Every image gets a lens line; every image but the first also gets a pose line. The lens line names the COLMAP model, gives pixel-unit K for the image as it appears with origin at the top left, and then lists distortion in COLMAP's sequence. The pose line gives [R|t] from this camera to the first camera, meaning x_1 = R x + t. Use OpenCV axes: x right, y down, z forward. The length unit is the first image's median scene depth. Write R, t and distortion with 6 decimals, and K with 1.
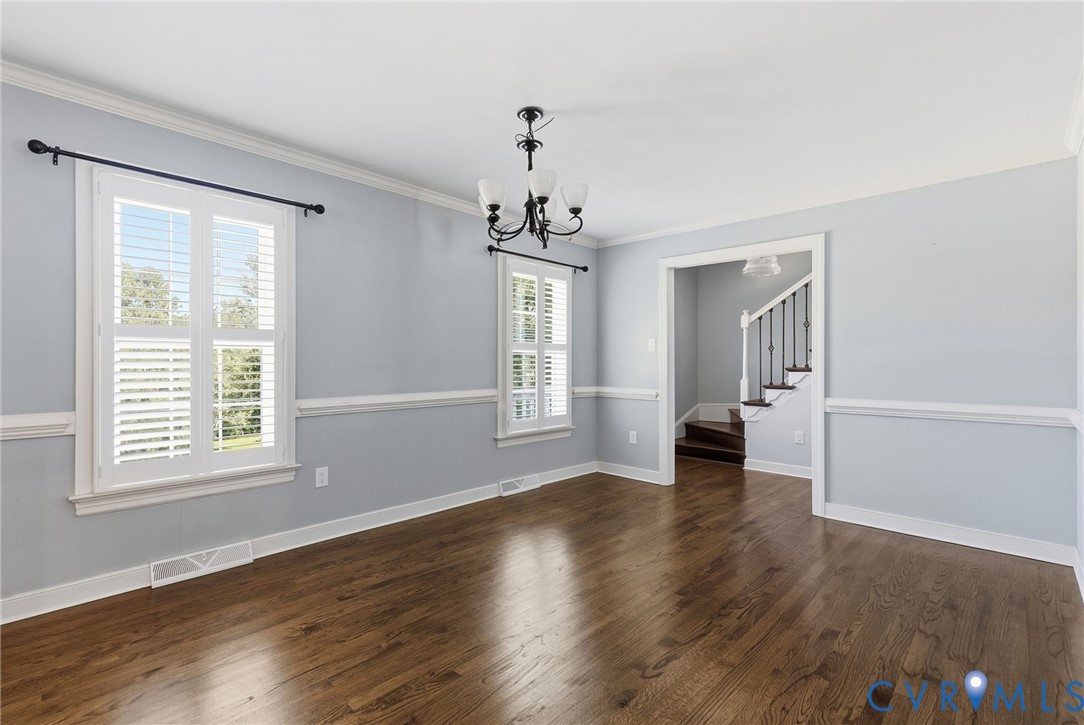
lens RADIAL K [[491.8, 0, 536.1], [0, 491.8, 364.5], [0, 0, 1]] dist [0.001844, 0.002826]
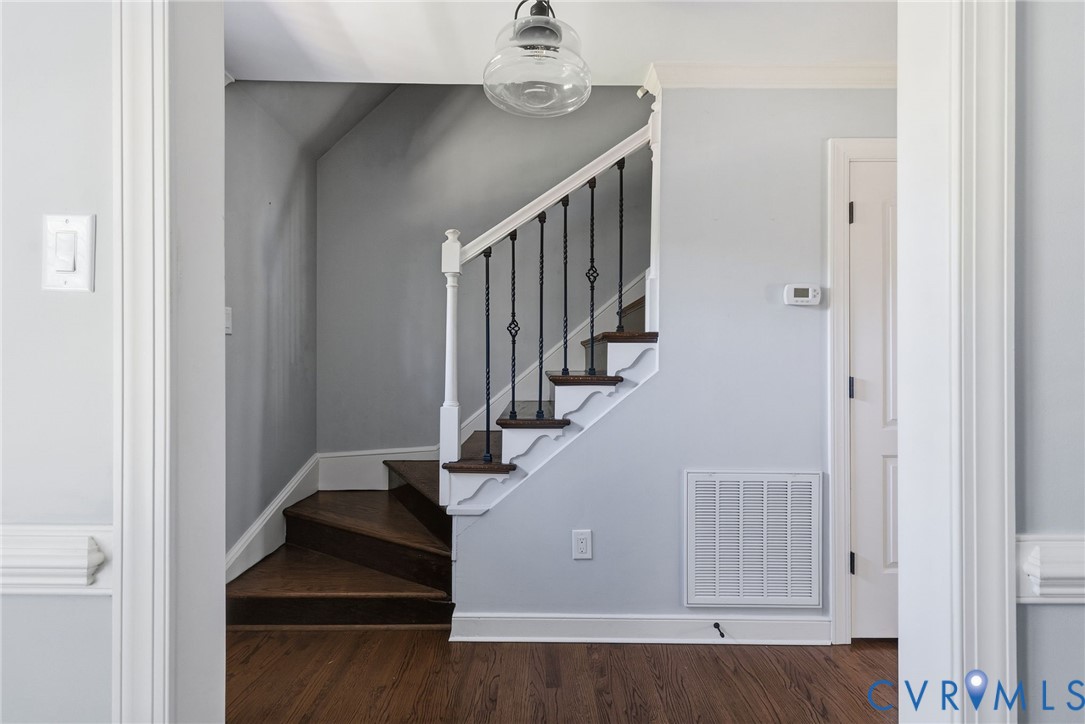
lens RADIAL K [[492.3, 0, 542.1], [0, 492.3, 361.2], [0, 0, 1]] dist [0.001844, 0.002826]
pose [[0.713493, 0.005246, 0.700642, 0.205495], [-0.000984, 0.999978, -0.006486, -0.002792], [-0.700661, 0.003939, 0.713483, 0.682213]]
